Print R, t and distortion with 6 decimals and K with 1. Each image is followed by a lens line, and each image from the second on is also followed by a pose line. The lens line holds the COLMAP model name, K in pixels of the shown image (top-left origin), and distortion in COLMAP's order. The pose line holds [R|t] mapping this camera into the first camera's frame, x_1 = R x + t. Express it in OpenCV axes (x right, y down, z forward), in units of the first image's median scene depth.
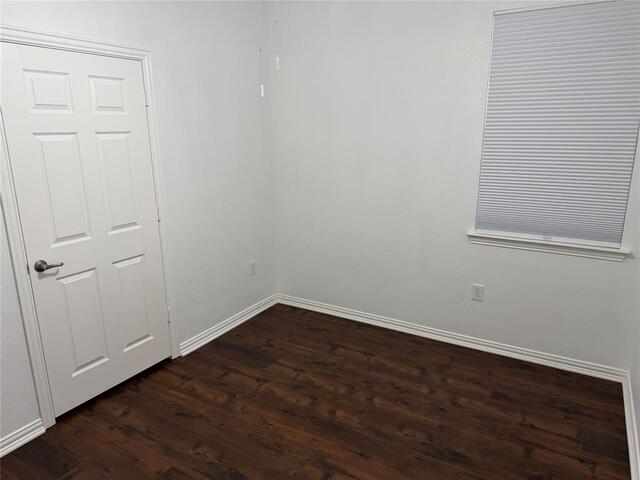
lens RADIAL K [[453.5, 0, 317.0], [0, 453.5, 244.5], [0, 0, 1]] dist [0.062993, -0.075979]
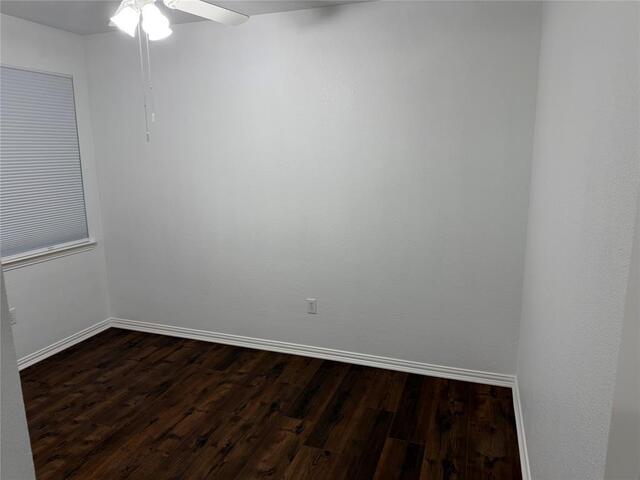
lens RADIAL K [[453.5, 0, 319.5], [0, 453.5, 239.5], [0, 0, 1]] dist [0.062993, -0.075979]
pose [[-0.195980, -0.182436, 0.963488, -1.519596], [0.252459, 0.940034, 0.229347, -0.247076], [-0.947553, 0.288189, -0.138170, 0.826641]]
